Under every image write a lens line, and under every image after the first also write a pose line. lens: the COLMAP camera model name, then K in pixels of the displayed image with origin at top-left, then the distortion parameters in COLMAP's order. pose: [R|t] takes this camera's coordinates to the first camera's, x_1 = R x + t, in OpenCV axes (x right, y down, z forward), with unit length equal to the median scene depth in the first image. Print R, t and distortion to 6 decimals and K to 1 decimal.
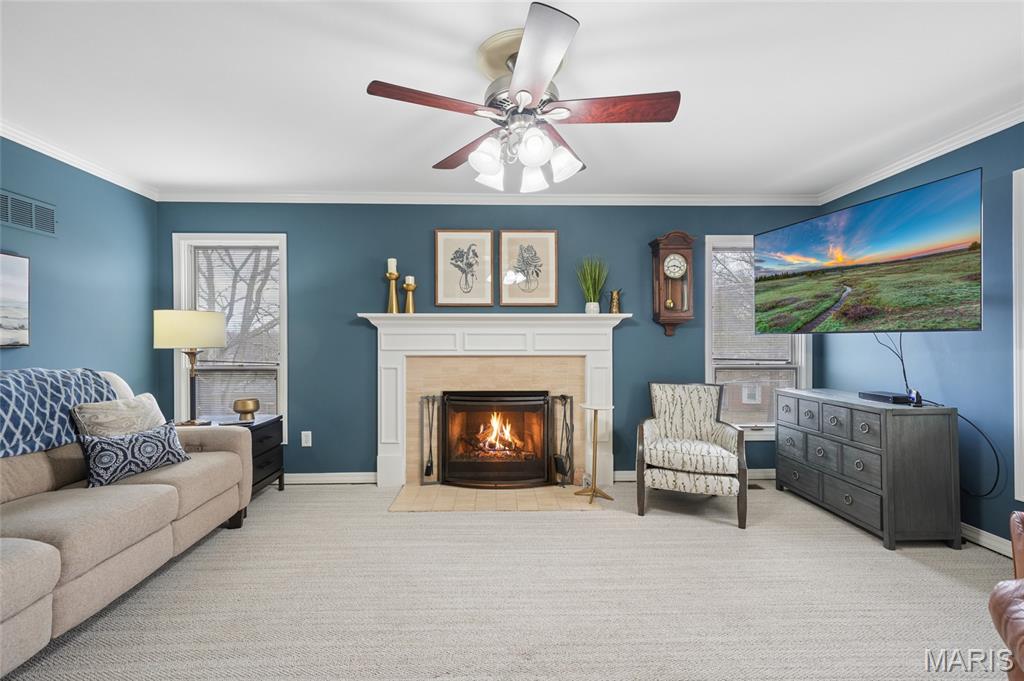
lens RADIAL K [[437.3, 0, 510.5], [0, 437.3, 338.6], [0, 0, 1]] dist [0.010477, 0.000203]
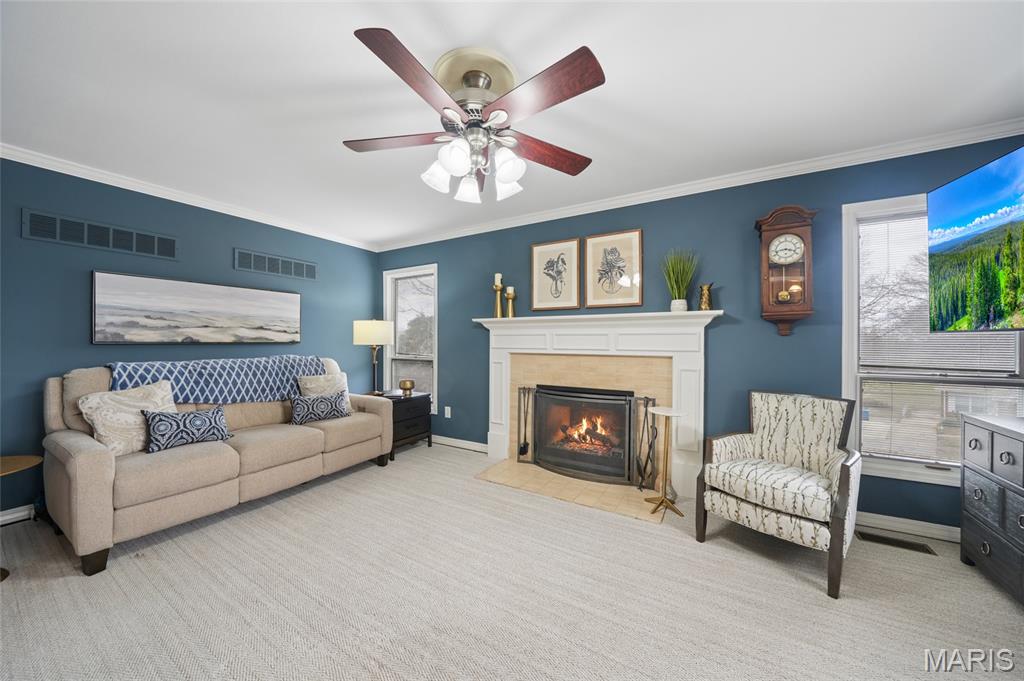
lens RADIAL K [[360.2, 0, 509.2], [0, 360.2, 339.7], [0, 0, 1]] dist [-0.018370, -0.000043]
pose [[0.840716, 0.001930, -0.541473, 0.306207], [-0.000460, 0.999996, 0.002850, 0.000001], [0.541476, -0.002147, 0.840714, 0.167991]]
